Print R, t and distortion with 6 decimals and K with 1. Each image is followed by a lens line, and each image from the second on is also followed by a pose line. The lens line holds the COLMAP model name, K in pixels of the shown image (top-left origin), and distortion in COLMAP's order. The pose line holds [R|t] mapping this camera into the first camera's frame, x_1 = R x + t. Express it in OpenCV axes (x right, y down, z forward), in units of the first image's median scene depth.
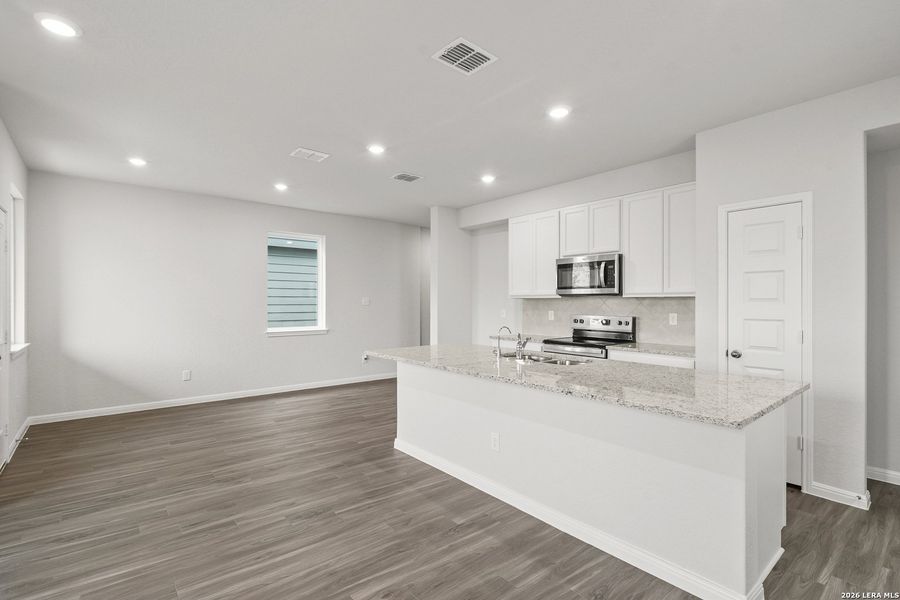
lens RADIAL K [[425.4, 0, 448.7], [0, 425.4, 302.9], [0, 0, 1]] dist [-0.000753, -0.000382]
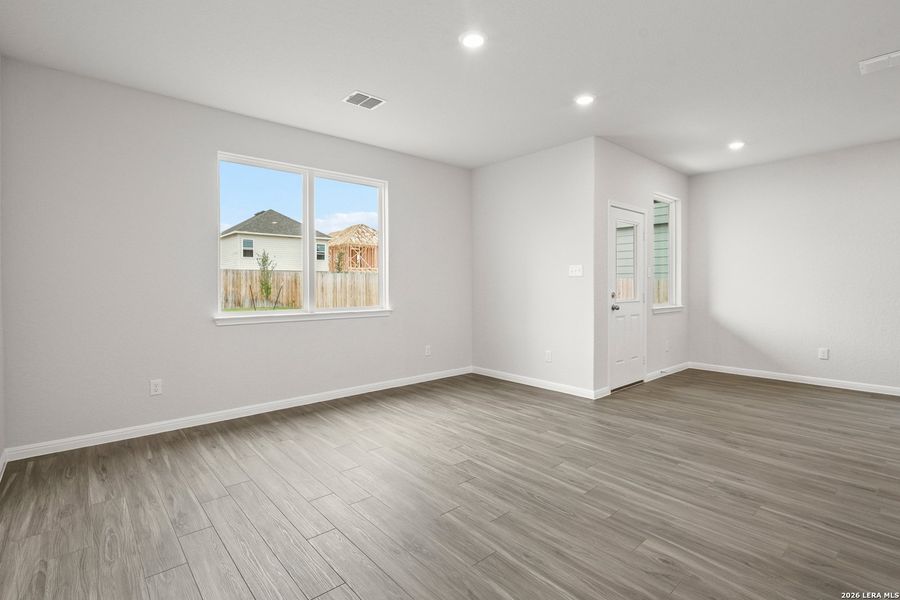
lens RADIAL K [[428.6, 0, 448.2], [0, 428.6, 288.7], [0, 0, 1]] dist [-0.002151, -0.000406]
pose [[0.027536, 0.007126, -0.999595, 0.373002], [0.001175, 0.999974, 0.007161, 0.030904], [0.999620, -0.001372, 0.027527, 0.225893]]
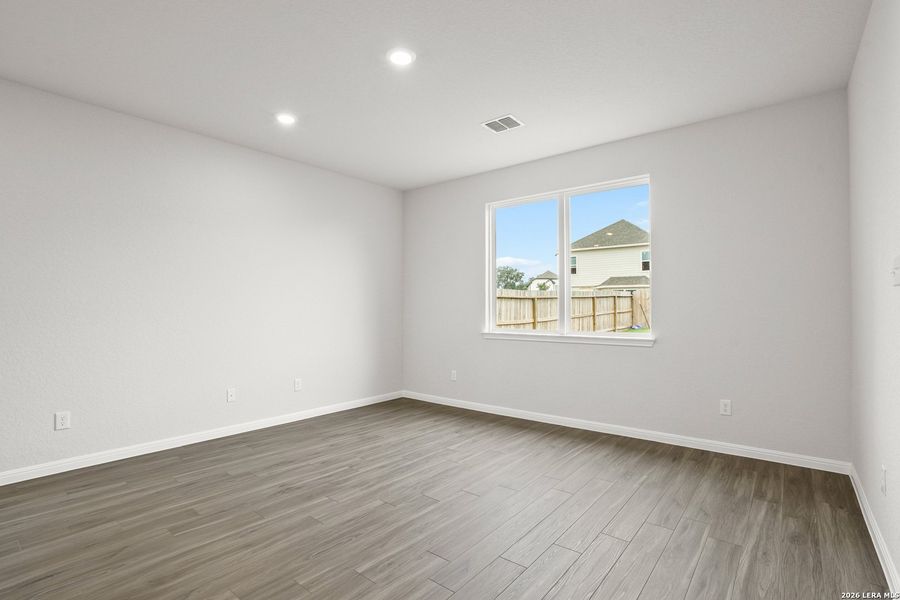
lens RADIAL K [[429.4, 0, 446.3], [0, 429.4, 304.7], [0, 0, 1]] dist [-0.033823, 0.000065]
pose [[-0.981523, -0.002051, -0.191331, -0.223290], [-0.001089, 0.999986, -0.005136, 0.029371], [0.191339, -0.004832, -0.981512, 0.910006]]
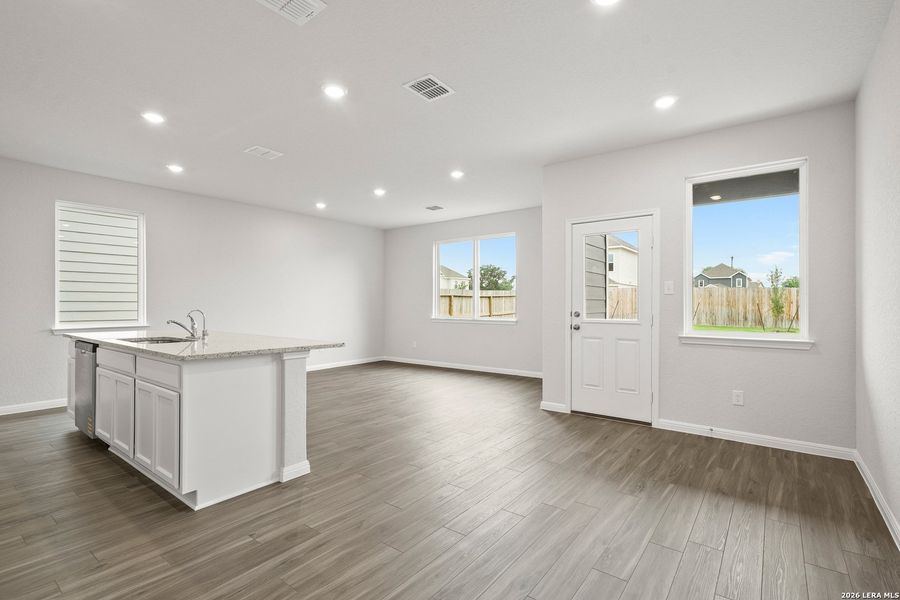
lens RADIAL K [[425.4, 0, 448.7], [0, 425.4, 302.9], [0, 0, 1]] dist [-0.000753, -0.000382]
pose [[-0.974999, -0.002977, -0.222187, -0.189575], [-0.002828, 0.999996, -0.000989, 0.030033], [0.222189, -0.000336, -0.975003, 1.707306]]
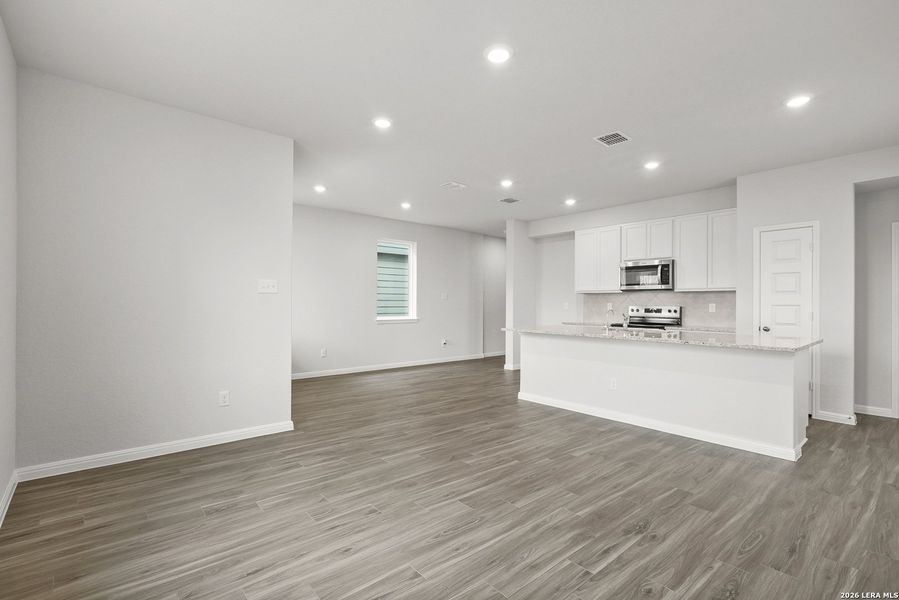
lens RADIAL K [[418.9, 0, 447.6], [0, 418.9, 304.2], [0, 0, 1]] dist [-0.000329, -0.000089]
pose [[0.999772, 0.003687, 0.021014, -0.364963], [-0.003725, 0.999991, 0.001785, 0.029094], [-0.021007, -0.001863, 0.999778, -0.339200]]
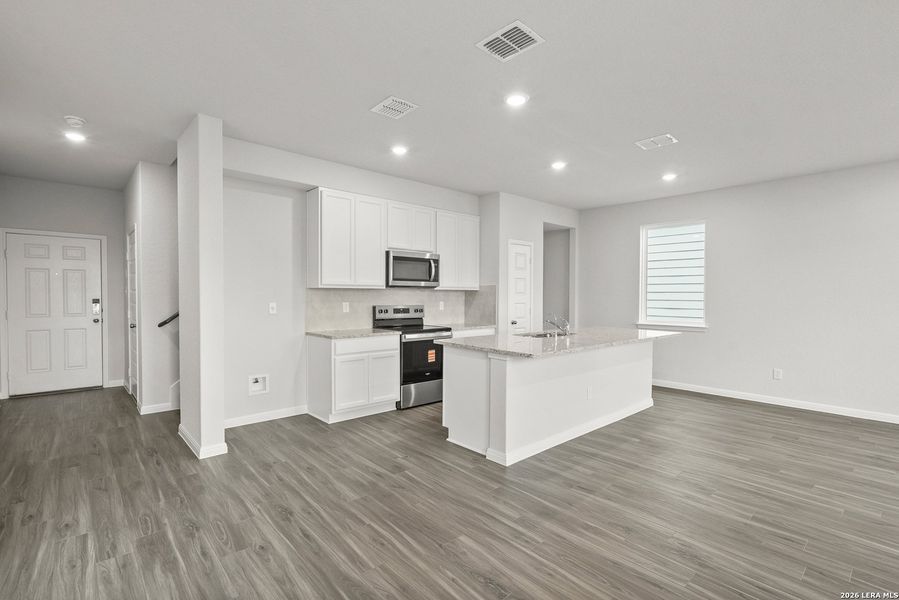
lens RADIAL K [[418.9, 0, 447.6], [0, 418.9, 304.2], [0, 0, 1]] dist [-0.000329, -0.000089]
pose [[-0.043057, -0.025407, 0.998749, -0.891400], [-0.005948, 0.999665, 0.025174, -0.001643], [-0.999055, -0.004857, -0.043194, 1.088893]]
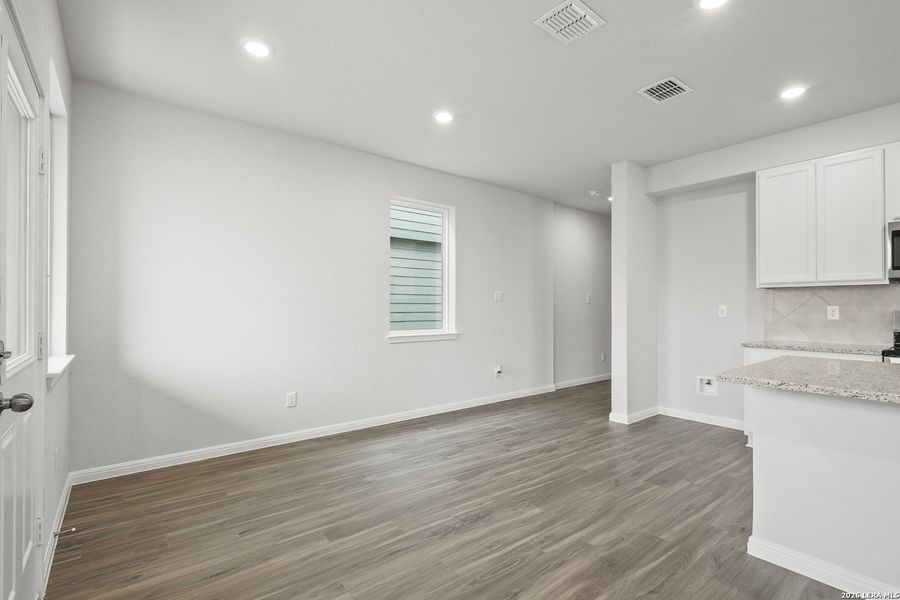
lens RADIAL K [[419.3, 0, 448.1], [0, 419.3, 304.2], [0, 0, 1]] dist [-0.000329, -0.000089]
pose [[0.999798, -0.000024, -0.020107, -0.466844], [-0.000119, 0.999975, -0.007132, 0.028031], [0.020107, 0.007132, 0.999772, 0.436086]]
